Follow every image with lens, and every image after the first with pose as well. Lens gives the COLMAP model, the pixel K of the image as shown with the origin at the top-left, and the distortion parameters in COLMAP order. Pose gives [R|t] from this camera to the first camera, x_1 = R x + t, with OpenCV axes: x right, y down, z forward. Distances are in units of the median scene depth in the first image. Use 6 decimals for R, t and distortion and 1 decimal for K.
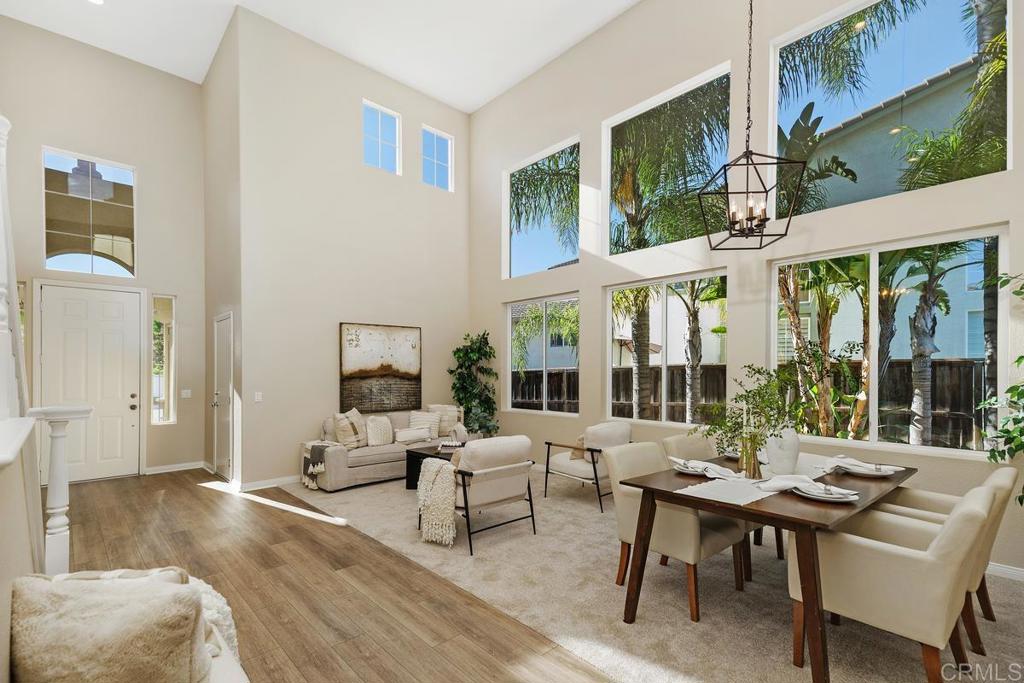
lens RADIAL K [[469.2, 0, 514.8], [0, 469.2, 352.4], [0, 0, 1]] dist [0.064021, -0.016065]
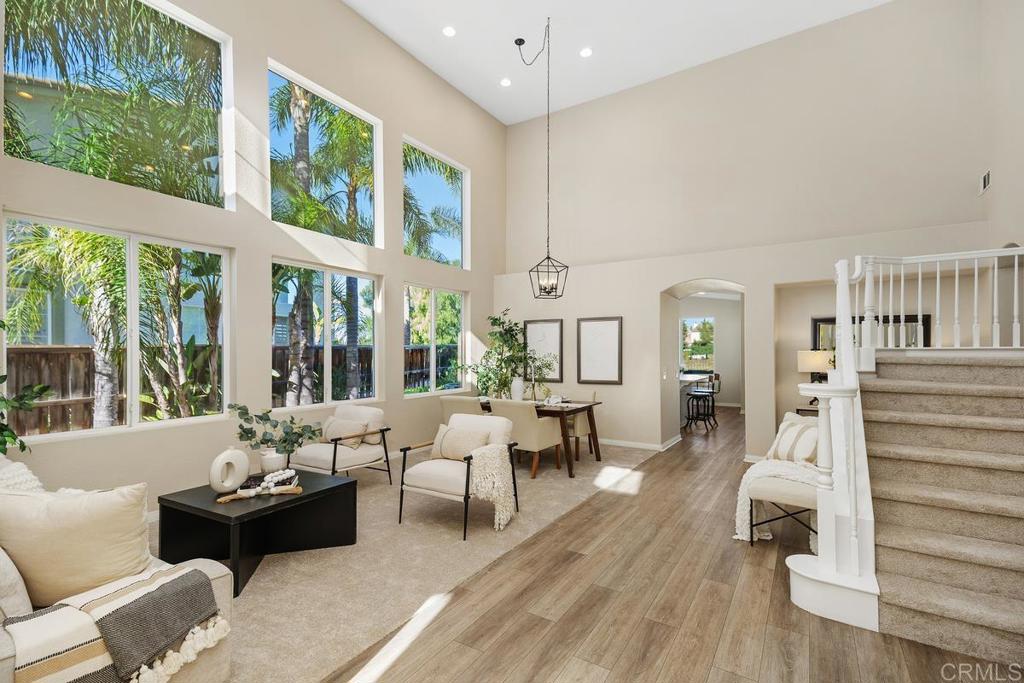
lens RADIAL K [[469.2, 0, 514.8], [0, 469.2, 352.4], [0, 0, 1]] dist [0.064021, -0.016065]
pose [[-0.262077, 0.002888, 0.965043, -1.176324], [-0.034030, 0.999346, -0.012232, 0.054427], [-0.964447, -0.036046, -0.261808, 1.297696]]
